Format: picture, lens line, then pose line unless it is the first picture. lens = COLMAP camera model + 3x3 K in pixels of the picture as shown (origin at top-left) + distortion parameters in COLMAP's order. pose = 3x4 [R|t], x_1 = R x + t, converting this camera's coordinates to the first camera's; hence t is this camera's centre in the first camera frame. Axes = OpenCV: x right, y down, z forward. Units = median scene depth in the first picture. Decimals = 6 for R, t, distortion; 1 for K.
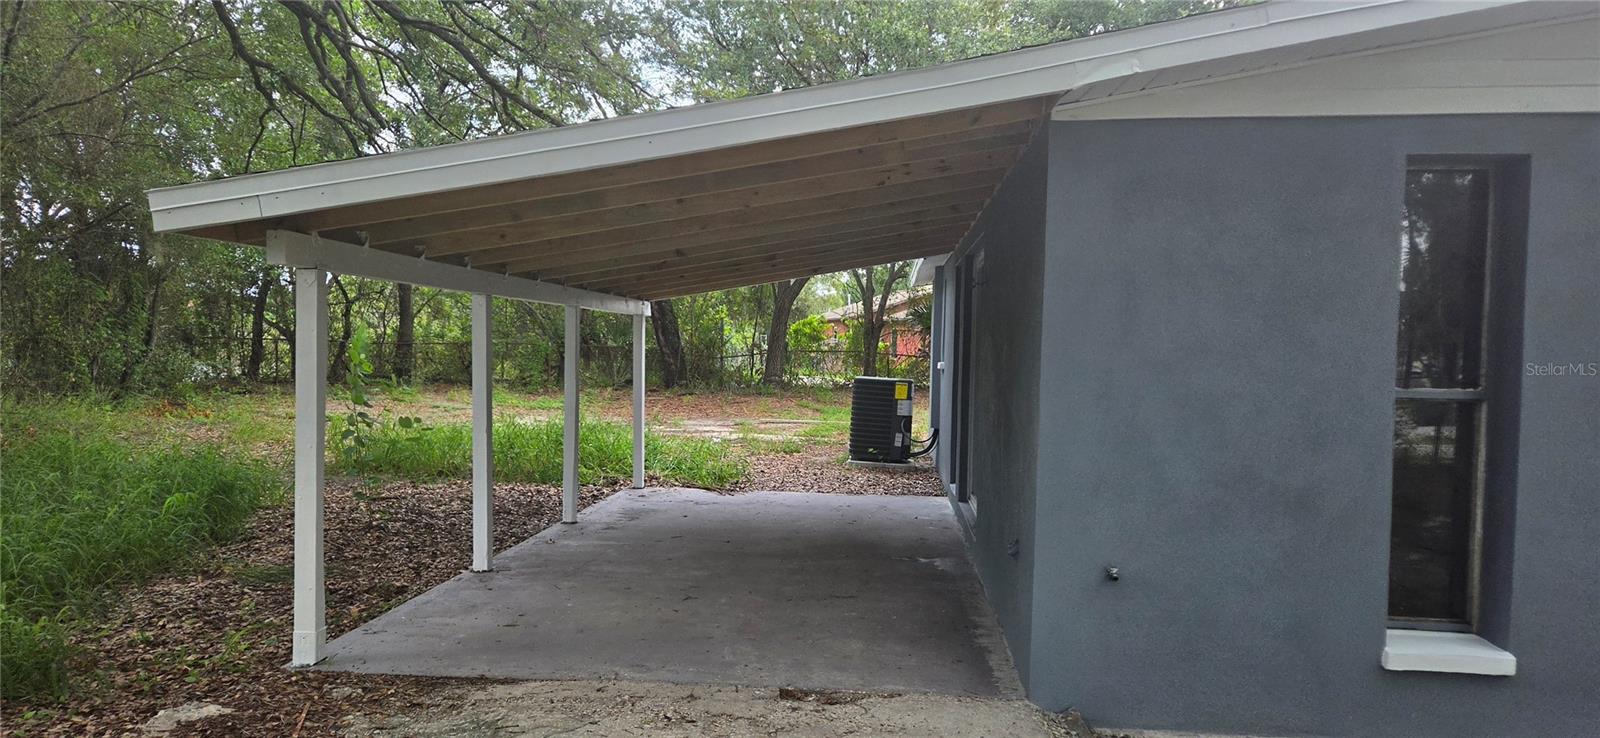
lens RADIAL K [[1079.2, 0, 807.9], [0, 1079.2, 369.6], [0, 0, 1]] dist [0.060641, -0.029306]
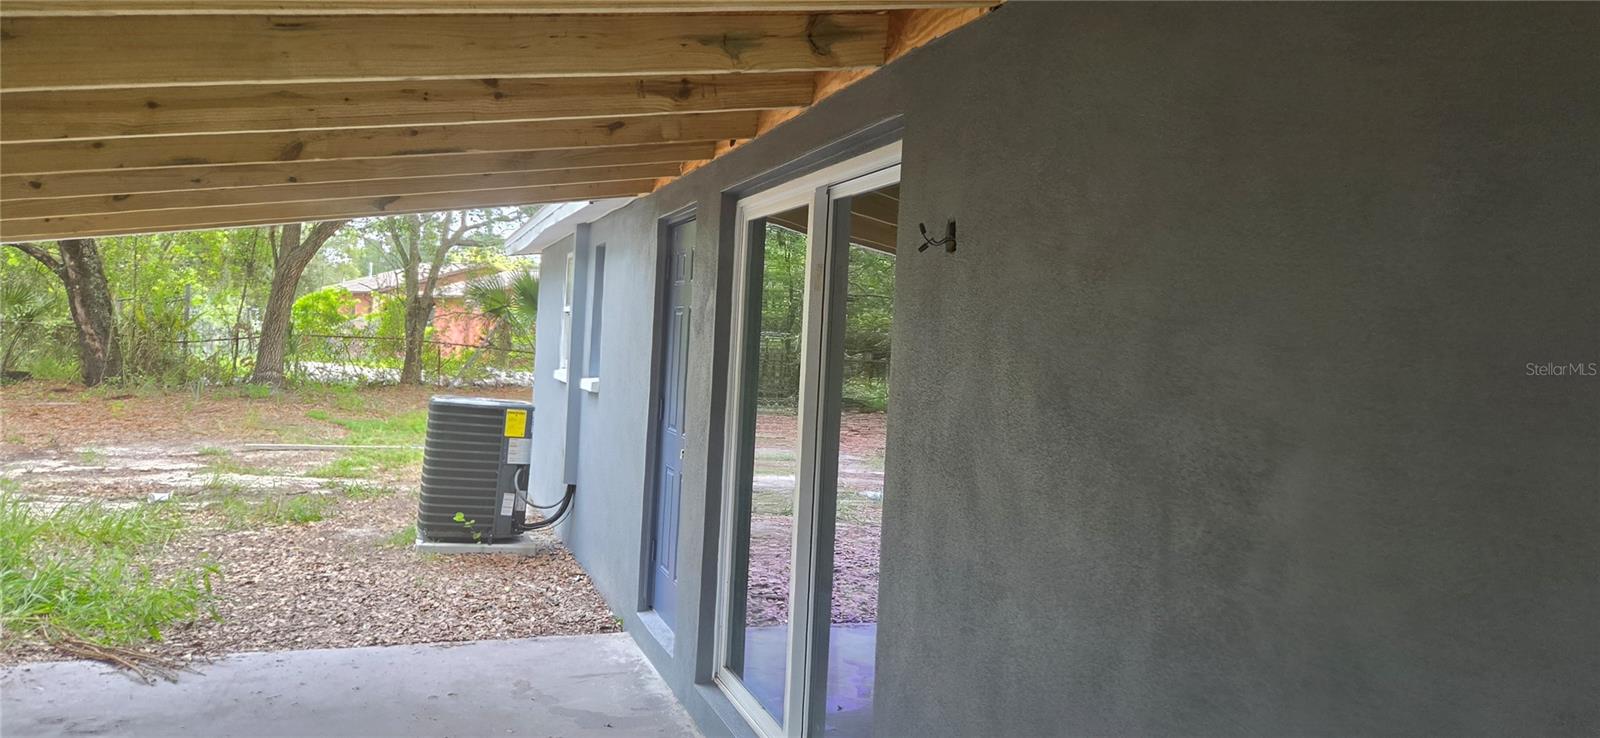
lens RADIAL K [[1107.2, 0, 800.0], [0, 1107.2, 354.5], [0, 0, 1]] dist [0.054544, 0.000016]
pose [[0.915367, 0.022099, 0.402014, -0.009062], [-0.022883, 0.999734, -0.002853, -0.010201], [-0.401970, -0.006588, 0.915629, 0.183736]]
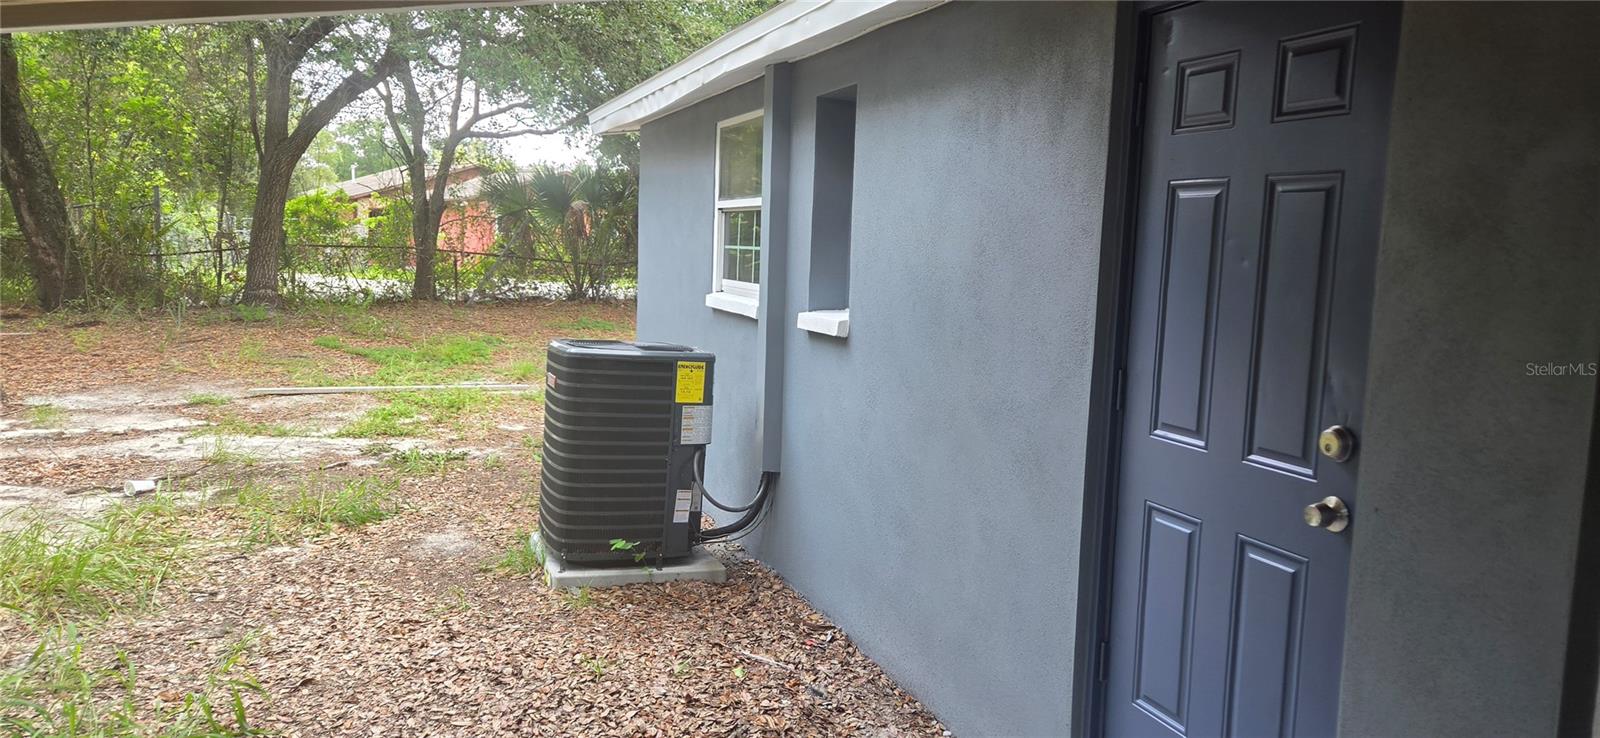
lens RADIAL K [[1079.2, 0, 807.9], [0, 1079.2, 369.6], [0, 0, 1]] dist [0.060641, -0.029306]
pose [[0.902524, -0.040236, 0.428755, -0.020650], [-0.004451, 0.994701, 0.102716, -0.012404], [-0.430616, -0.094612, 0.897562, 0.315904]]
